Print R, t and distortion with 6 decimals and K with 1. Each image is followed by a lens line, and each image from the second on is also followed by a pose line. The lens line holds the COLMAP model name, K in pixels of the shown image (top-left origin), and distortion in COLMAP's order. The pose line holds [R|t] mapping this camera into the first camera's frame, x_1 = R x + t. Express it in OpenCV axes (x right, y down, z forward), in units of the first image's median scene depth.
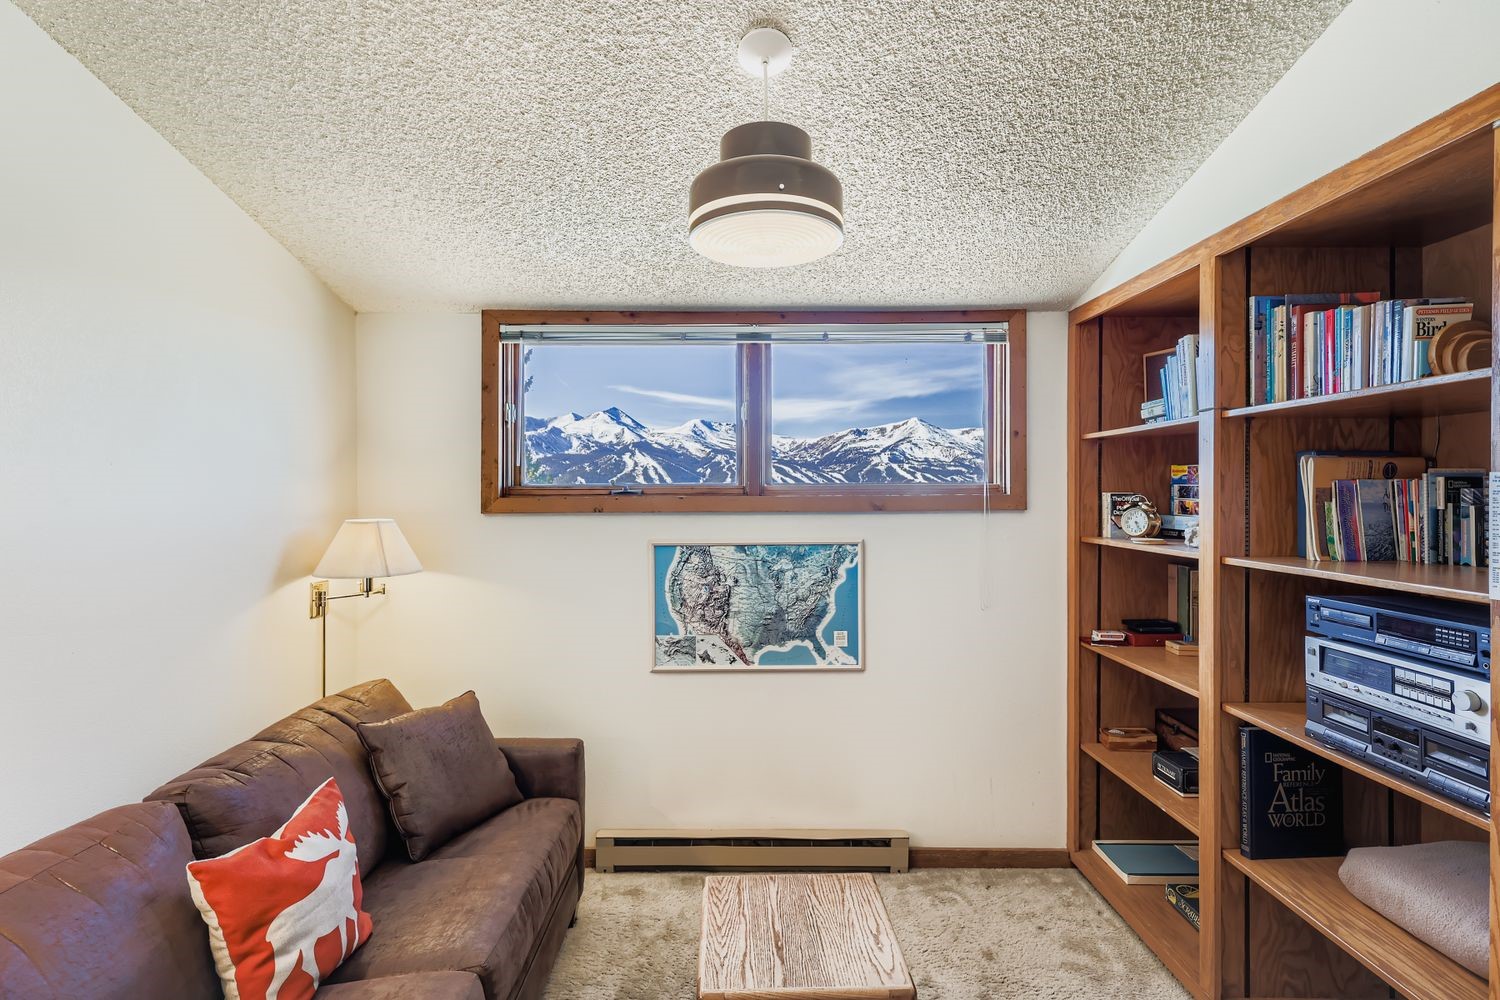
lens RADIAL K [[713.6, 0, 742.6], [0, 713.6, 493.9], [0, 0, 1]] dist [0.002025, 0.000054]
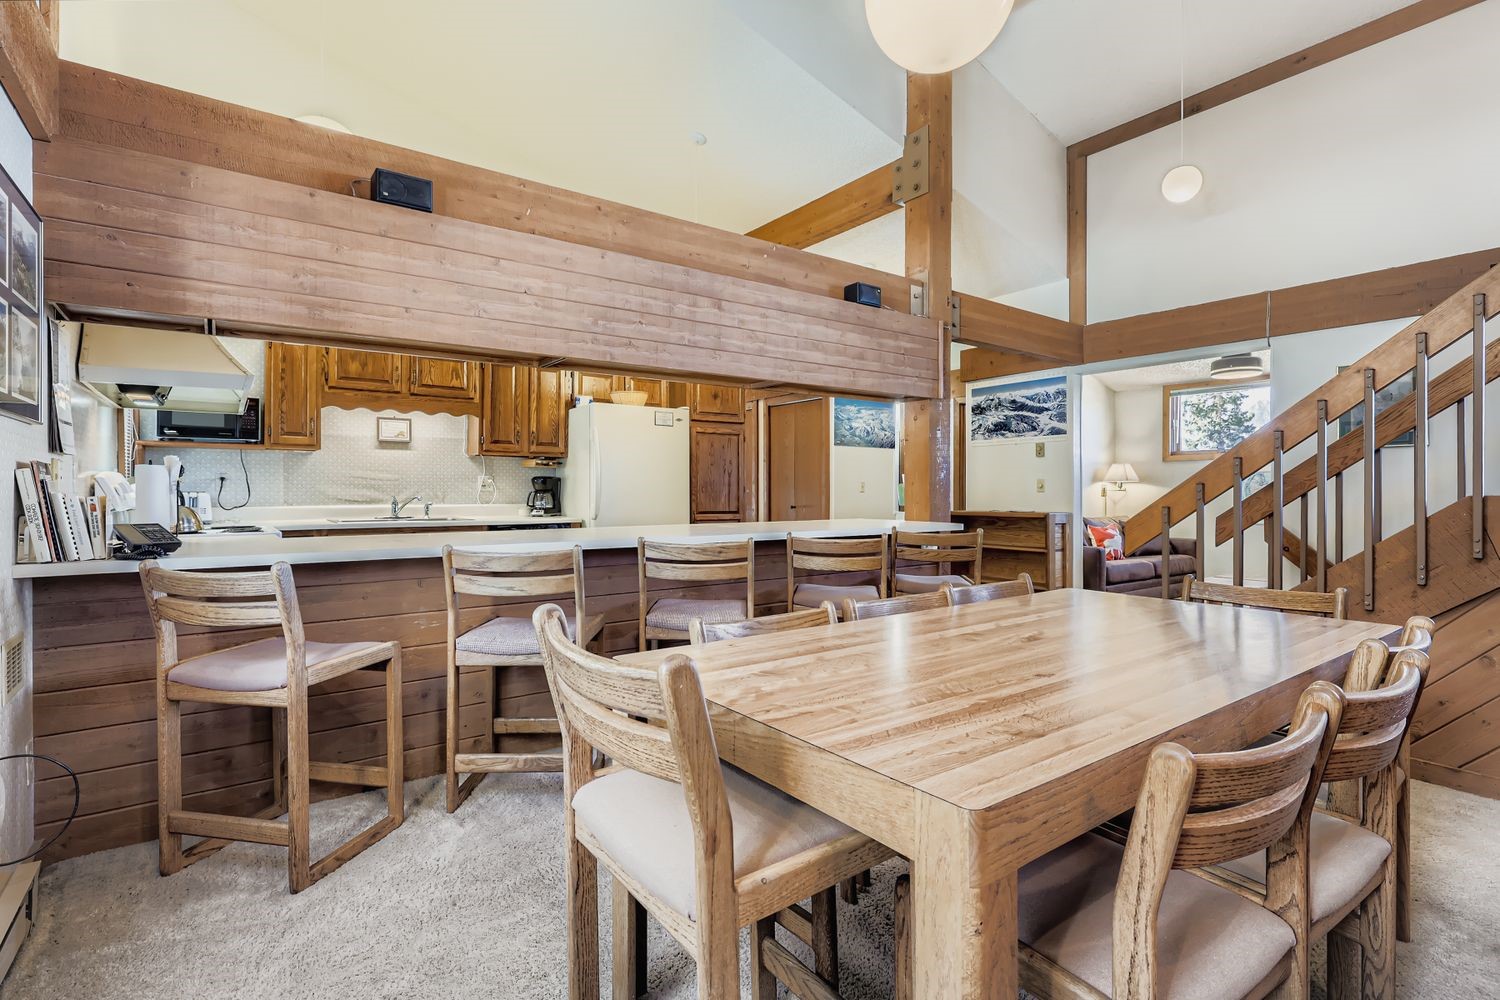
lens RADIAL K [[713.6, 0, 742.6], [0, 713.6, 493.9], [0, 0, 1]] dist [0.002025, 0.000054]
pose [[0.588525, 0.003834, -0.808470, 0.957920], [0.001609, 0.999981, 0.005913, 0.142742], [0.808477, -0.004780, 0.588508, -2.036030]]
